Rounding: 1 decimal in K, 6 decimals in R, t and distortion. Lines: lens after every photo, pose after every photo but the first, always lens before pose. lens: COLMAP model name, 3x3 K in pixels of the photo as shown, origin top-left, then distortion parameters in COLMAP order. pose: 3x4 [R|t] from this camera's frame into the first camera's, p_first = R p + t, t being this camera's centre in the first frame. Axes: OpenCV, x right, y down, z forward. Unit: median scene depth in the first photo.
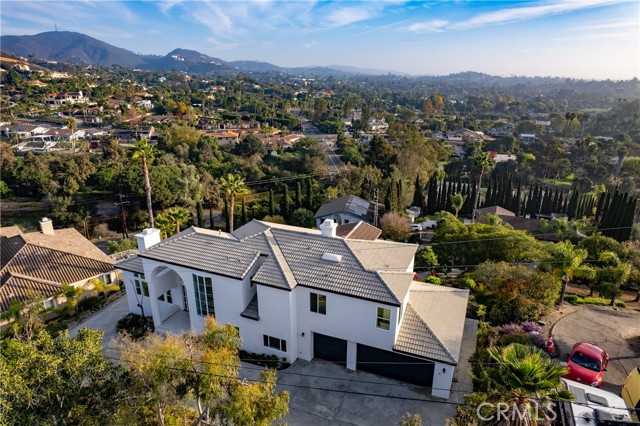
lens RADIAL K [[408.6, 0, 321.2], [0, 408.6, 213.0], [0, 0, 1]] dist [-0.028399, 0.014726]
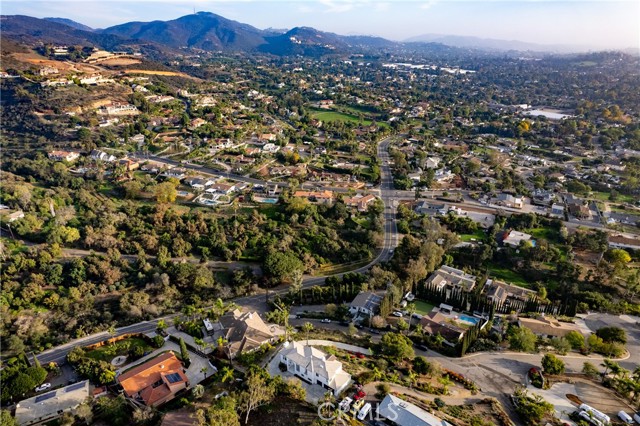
lens RADIAL K [[408.6, 0, 318.7], [0, 408.6, 214.5], [0, 0, 1]] dist [-0.028399, 0.014726]
pose [[0.964491, 0.106924, -0.241505, 0.118526], [-0.089502, 0.992603, 0.082023, -0.255873], [0.248489, -0.057496, 0.966927, -0.449785]]
